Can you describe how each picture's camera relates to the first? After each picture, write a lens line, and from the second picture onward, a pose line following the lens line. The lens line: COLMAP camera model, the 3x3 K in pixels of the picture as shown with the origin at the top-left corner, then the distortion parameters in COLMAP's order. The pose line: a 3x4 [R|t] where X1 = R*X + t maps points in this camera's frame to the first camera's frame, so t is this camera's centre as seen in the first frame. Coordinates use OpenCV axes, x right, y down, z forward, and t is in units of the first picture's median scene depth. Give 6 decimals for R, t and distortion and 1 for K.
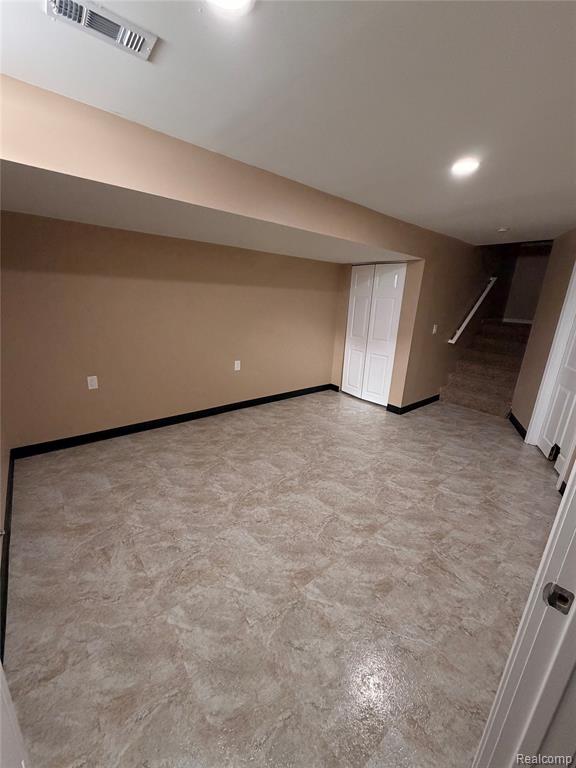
lens RADIAL K [[306.9, 0, 288.0], [0, 306.9, 384.0], [0, 0, 1]] dist [-0.000579, 0.000064]
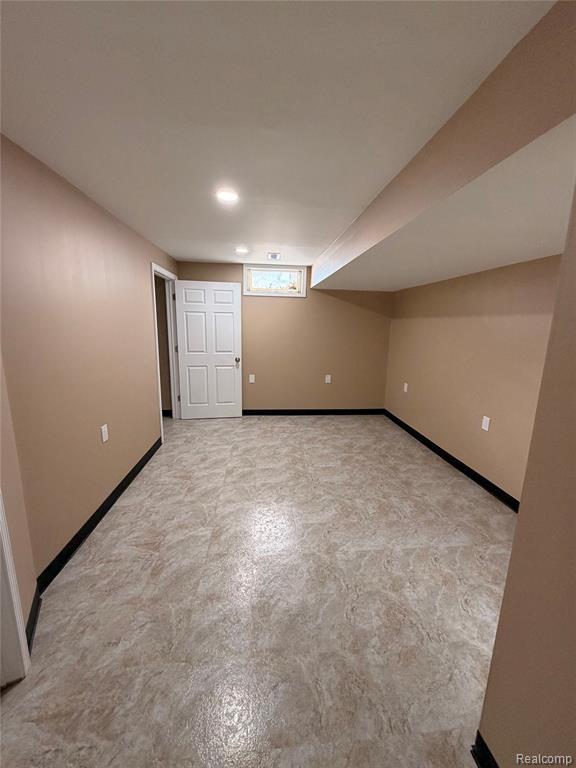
lens RADIAL K [[306.9, 0, 288.0], [0, 306.9, 384.0], [0, 0, 1]] dist [-0.000579, 0.000064]
pose [[-0.567863, 0.101488, -0.816843, 1.081865], [-0.275517, 0.911691, 0.304810, -0.375769], [0.775643, 0.398145, -0.489753, 1.503489]]
